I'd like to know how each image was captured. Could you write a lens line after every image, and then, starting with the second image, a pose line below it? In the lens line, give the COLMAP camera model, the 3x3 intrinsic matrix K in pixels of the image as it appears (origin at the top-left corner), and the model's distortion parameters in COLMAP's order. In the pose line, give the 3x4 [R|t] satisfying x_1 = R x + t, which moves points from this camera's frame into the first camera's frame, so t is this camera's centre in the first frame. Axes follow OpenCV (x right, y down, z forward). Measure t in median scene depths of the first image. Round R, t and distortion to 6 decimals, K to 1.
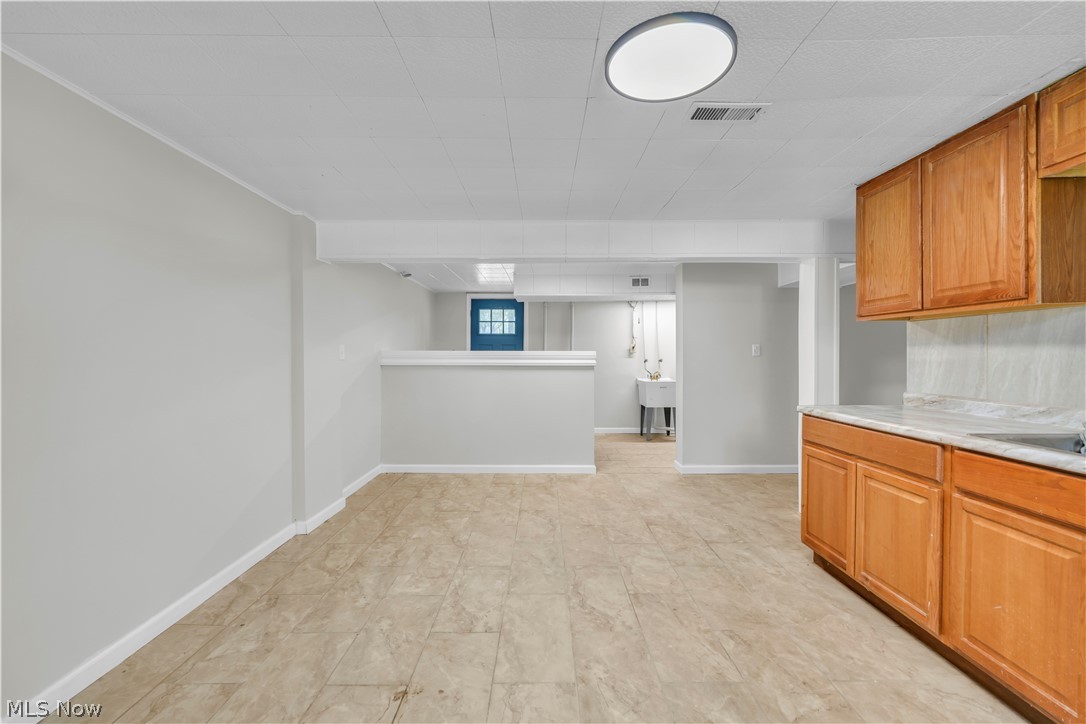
lens RADIAL K [[441.3, 0, 541.3], [0, 441.3, 362.0], [0, 0, 1]] dist [-0.006350, 0.000426]
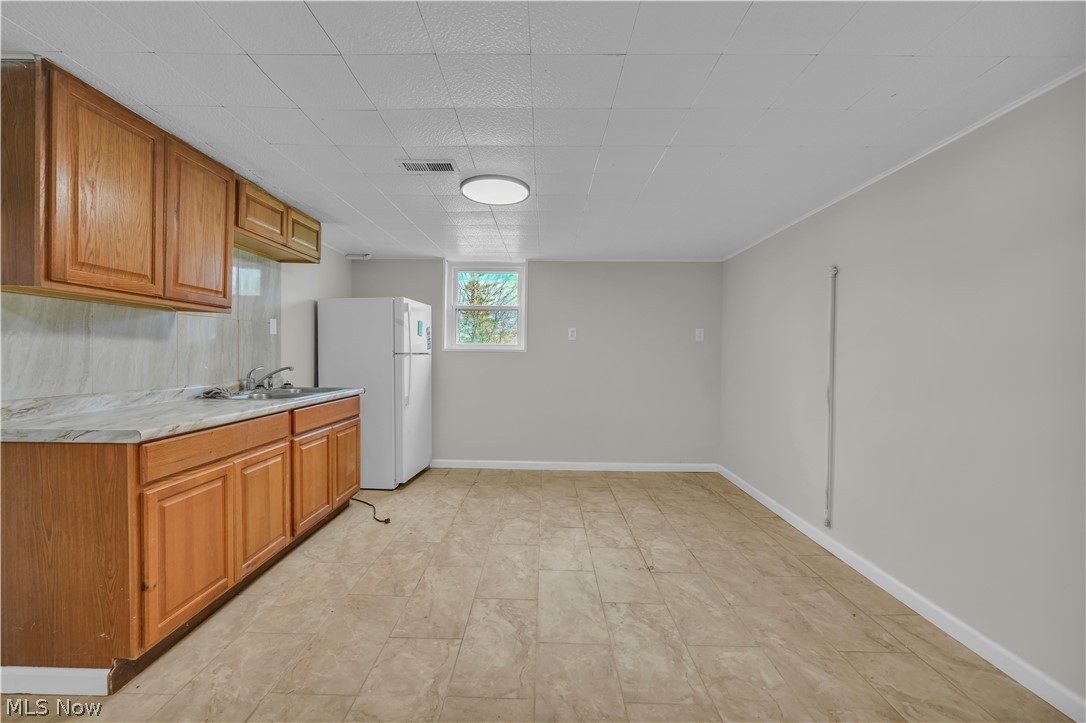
lens RADIAL K [[441.3, 0, 541.3], [0, 441.3, 361.5], [0, 0, 1]] dist [-0.006350, 0.000426]
pose [[-0.999936, -0.010945, 0.002943, 0.057854], [-0.010853, 0.999497, 0.029796, -0.020794], [-0.003267, 0.029762, -0.999552, 1.953356]]
